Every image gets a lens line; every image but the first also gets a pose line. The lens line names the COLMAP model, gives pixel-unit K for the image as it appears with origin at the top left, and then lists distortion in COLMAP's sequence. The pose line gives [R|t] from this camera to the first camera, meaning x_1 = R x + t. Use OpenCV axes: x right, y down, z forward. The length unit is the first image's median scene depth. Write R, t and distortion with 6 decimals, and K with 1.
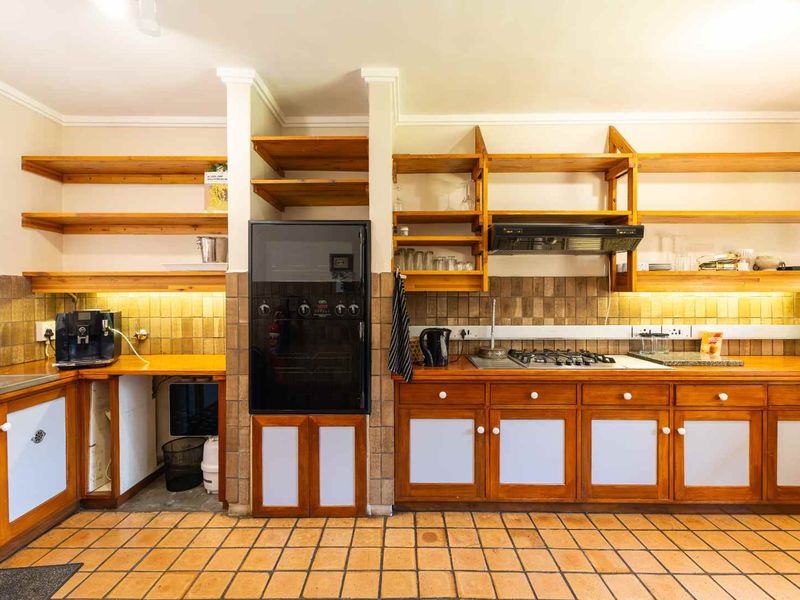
lens RADIAL K [[388.2, 0, 399.3], [0, 388.2, 297.5], [0, 0, 1]] dist [0.011511, -0.000360]
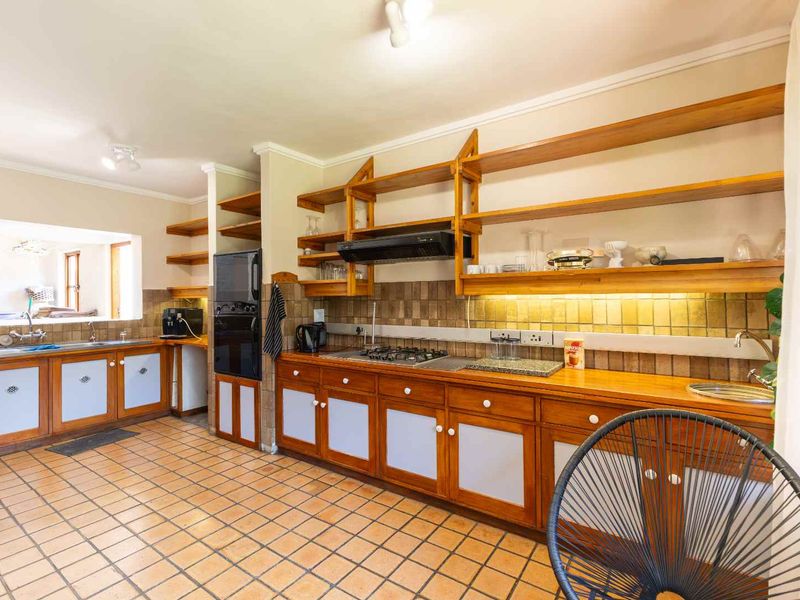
lens RADIAL K [[388.2, 0, 399.3], [0, 388.2, 297.5], [0, 0, 1]] dist [0.011511, -0.000360]
pose [[0.827218, -0.005560, -0.561854, 1.135132], [0.002297, 0.999976, -0.006514, -0.001918], [0.561876, 0.004098, 0.827211, 0.079942]]
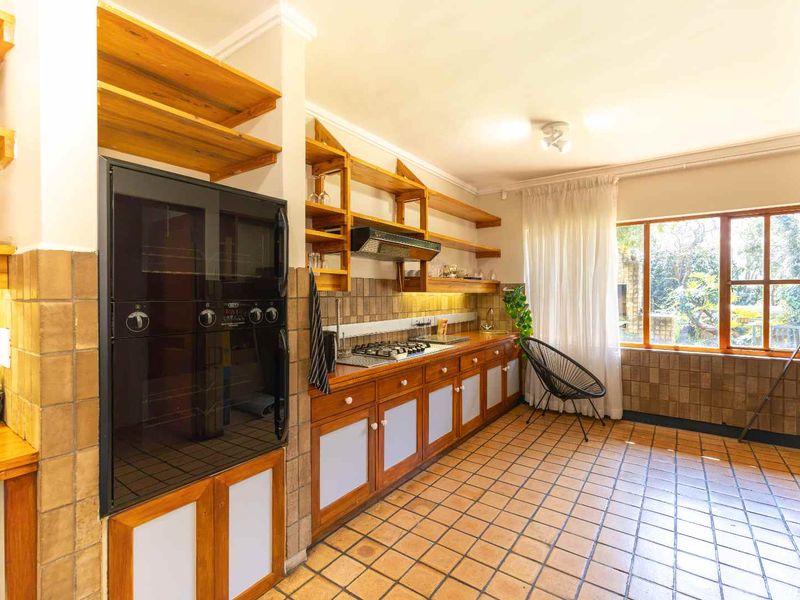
lens RADIAL K [[388.2, 0, 399.3], [0, 388.2, 297.5], [0, 0, 1]] dist [0.011511, -0.000360]
pose [[0.577885, -0.008024, 0.816079, -0.568289], [0.008502, 0.999957, 0.003811, -0.002440], [-0.816074, 0.004736, 0.577928, 0.341833]]
